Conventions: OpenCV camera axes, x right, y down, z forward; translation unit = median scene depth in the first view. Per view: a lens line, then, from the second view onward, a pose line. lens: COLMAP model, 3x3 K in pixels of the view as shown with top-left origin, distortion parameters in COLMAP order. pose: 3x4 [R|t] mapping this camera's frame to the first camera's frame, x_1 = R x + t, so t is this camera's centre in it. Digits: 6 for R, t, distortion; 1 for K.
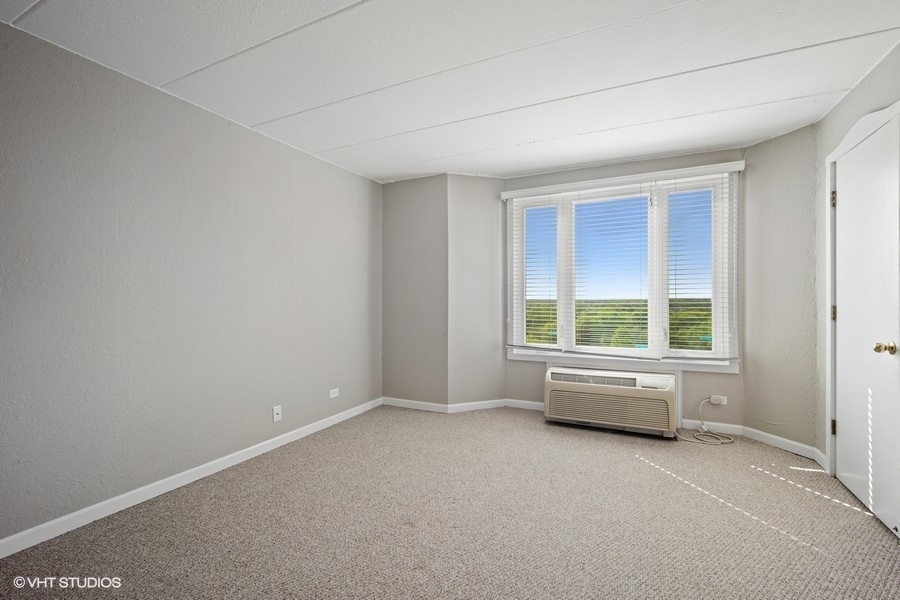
lens RADIAL K [[394.7, 0, 453.4], [0, 394.7, 305.4], [0, 0, 1]] dist [-0.007227, 0.003710]
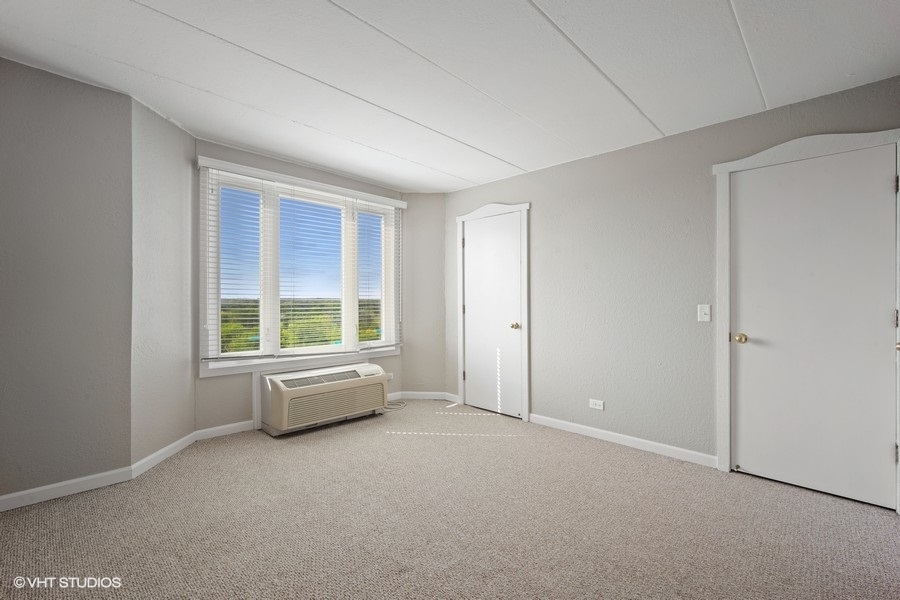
lens RADIAL K [[394.7, 0, 438.9], [0, 394.7, 305.2], [0, 0, 1]] dist [-0.007227, 0.003710]
pose [[0.344185, -0.003787, 0.938894, -0.480111], [0.007086, 0.999974, 0.001435, -0.000653], [-0.938875, 0.006159, 0.344203, 0.360028]]
